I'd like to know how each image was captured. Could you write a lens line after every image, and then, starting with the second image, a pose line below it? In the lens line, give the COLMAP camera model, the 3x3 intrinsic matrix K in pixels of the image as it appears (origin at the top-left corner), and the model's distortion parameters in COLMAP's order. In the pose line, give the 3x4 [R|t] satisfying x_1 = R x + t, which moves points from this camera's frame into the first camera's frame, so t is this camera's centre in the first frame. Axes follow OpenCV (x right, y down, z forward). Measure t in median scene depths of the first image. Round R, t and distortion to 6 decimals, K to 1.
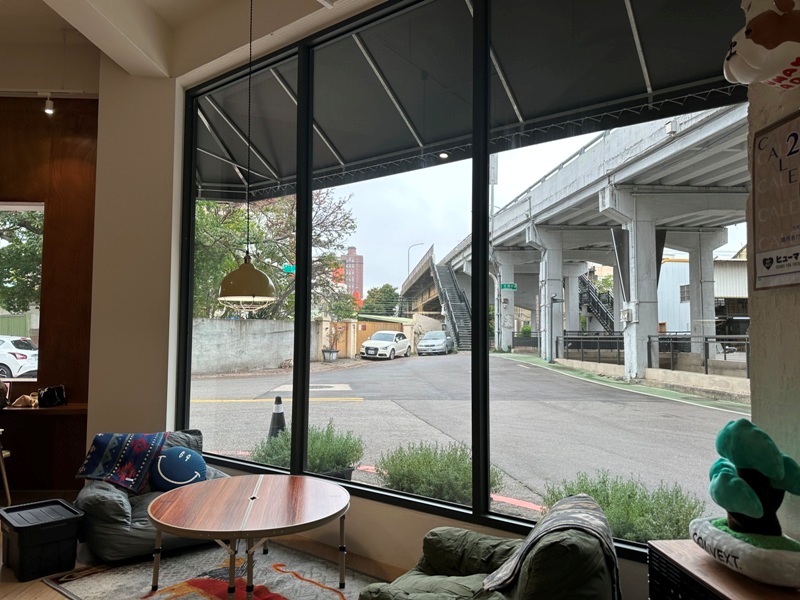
lens RADIAL K [[561.0, 0, 408.4], [0, 561.0, 307.7], [0, 0, 1]] dist [0.054375, -0.072050]
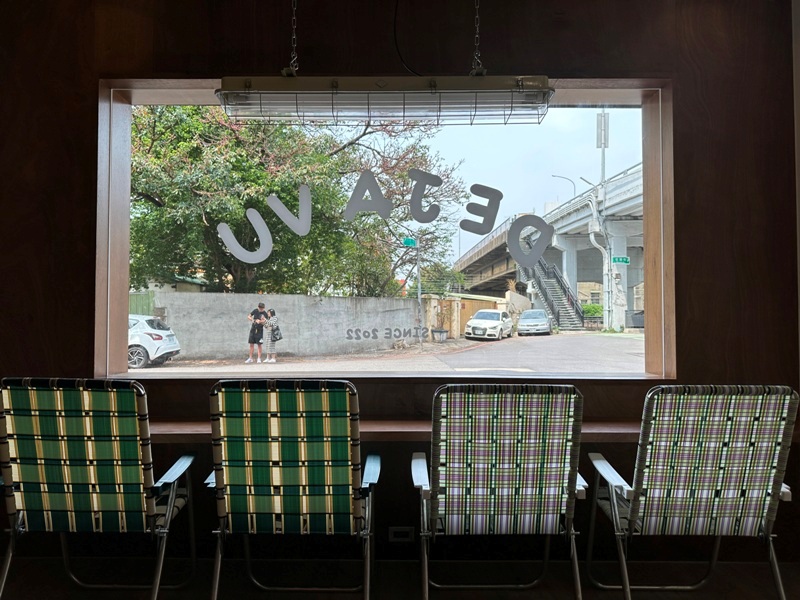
lens RADIAL K [[561.0, 0, 388.5], [0, 561.0, 299.2], [0, 0, 1]] dist [0.054375, -0.072050]
pose [[0.997469, -0.005753, -0.070870, -0.176108], [0.007105, 0.999797, 0.018841, 0.007067], [0.070748, -0.019297, 0.997308, 0.077756]]
